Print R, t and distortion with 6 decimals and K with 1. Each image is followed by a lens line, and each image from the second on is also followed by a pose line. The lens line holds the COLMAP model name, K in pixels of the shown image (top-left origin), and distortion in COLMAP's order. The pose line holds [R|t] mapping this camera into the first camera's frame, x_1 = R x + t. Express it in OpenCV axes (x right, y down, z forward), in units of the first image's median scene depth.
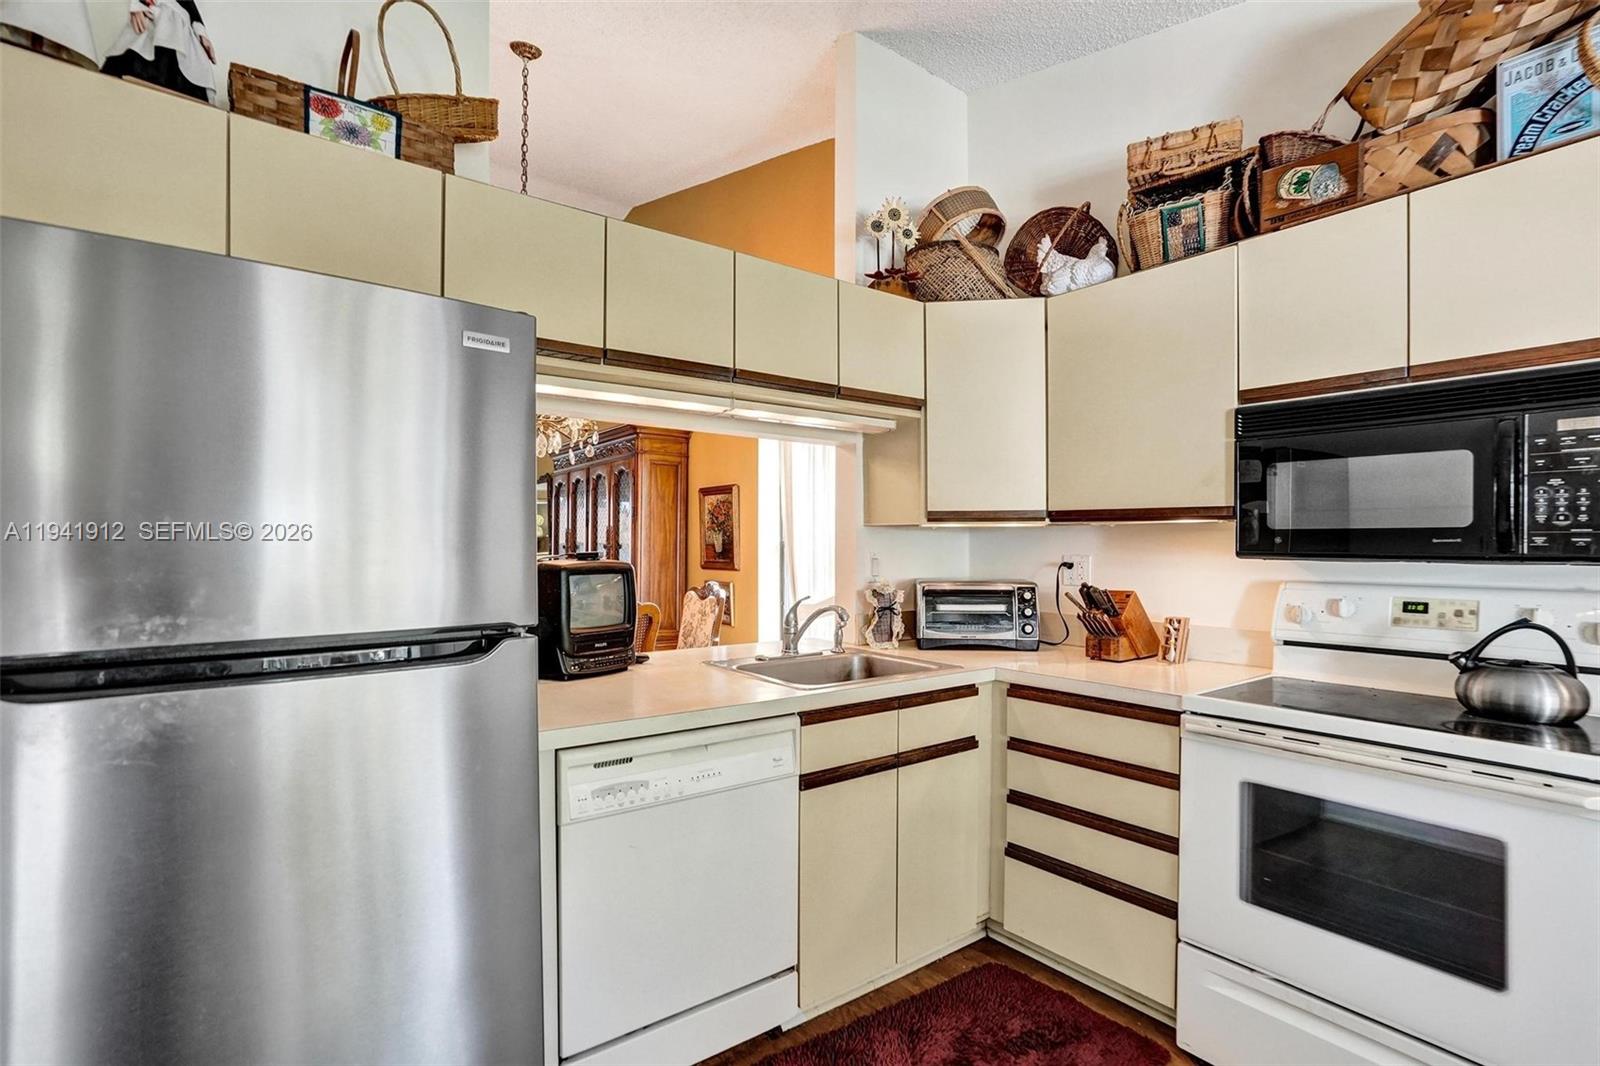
lens RADIAL K [[738.5, 0, 800.6], [0, 738.5, 544.4], [0, 0, 1]] dist [-0.020202, 0.009902]
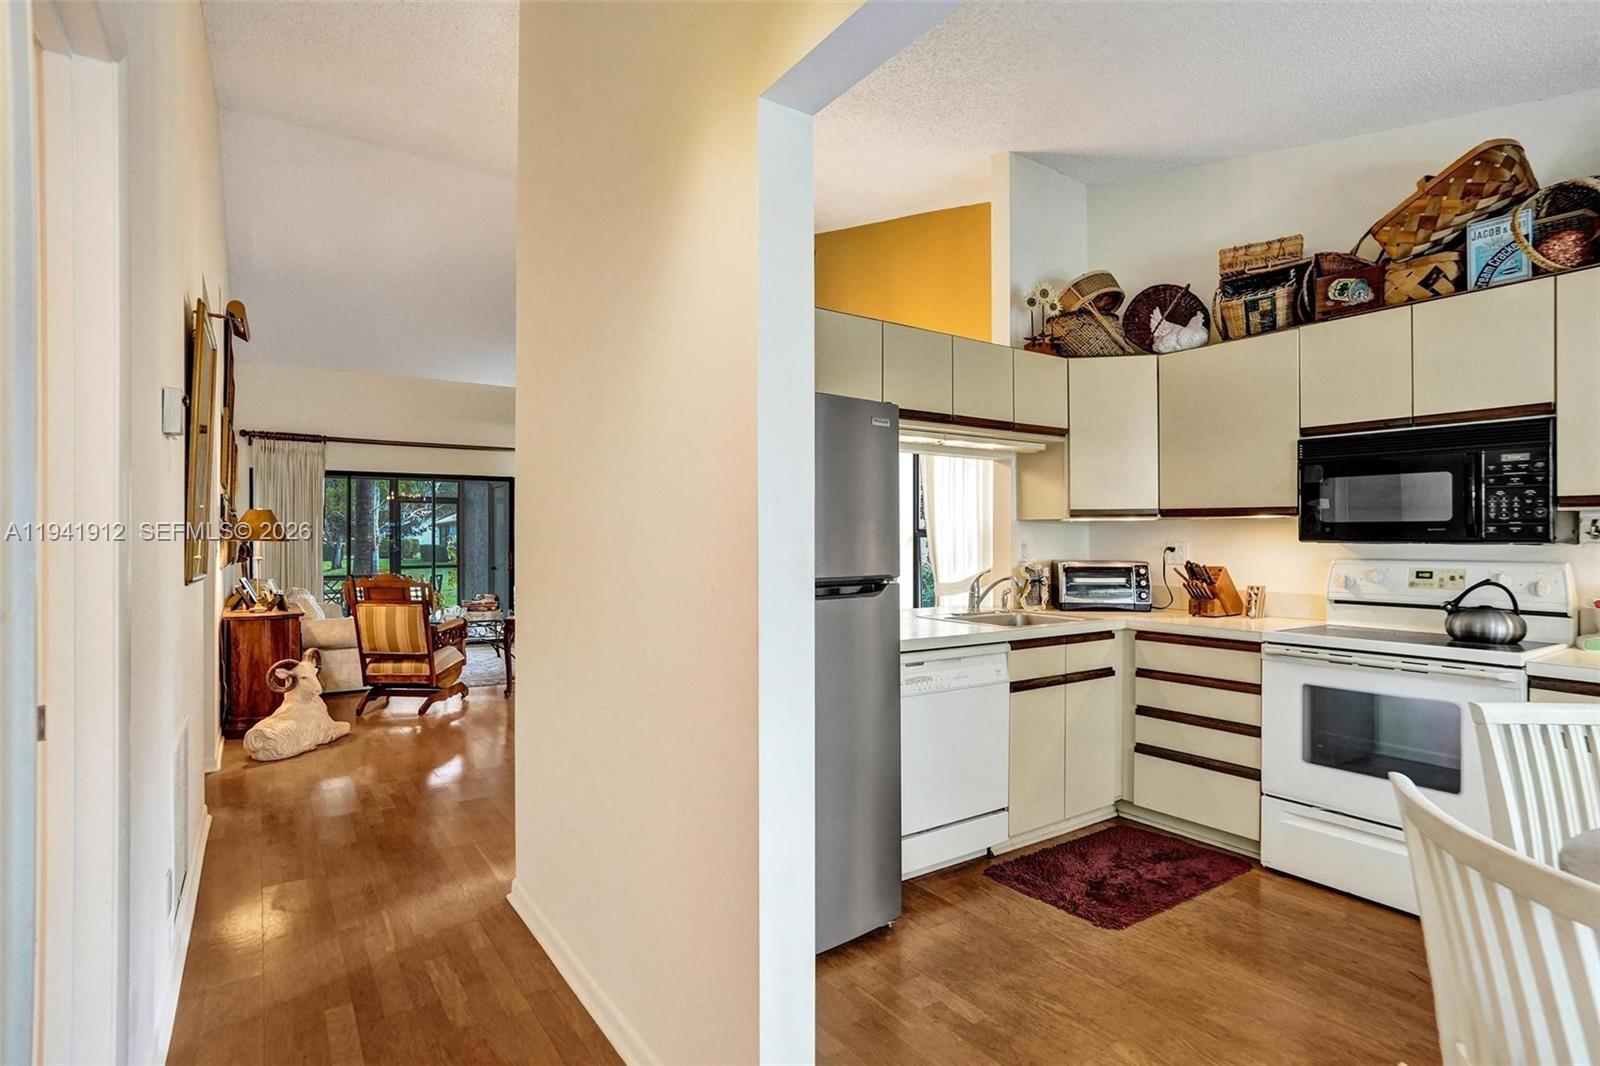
lens RADIAL K [[791.9, 0, 800.0], [0, 791.9, 533.0], [0, 0, 1]] dist [0.000438, 0.000708]
pose [[0.999346, -0.003013, -0.036046, -0.321323], [0.002834, 0.999983, -0.005022, 0.005552], [0.036060, 0.004917, 0.999338, -0.573799]]
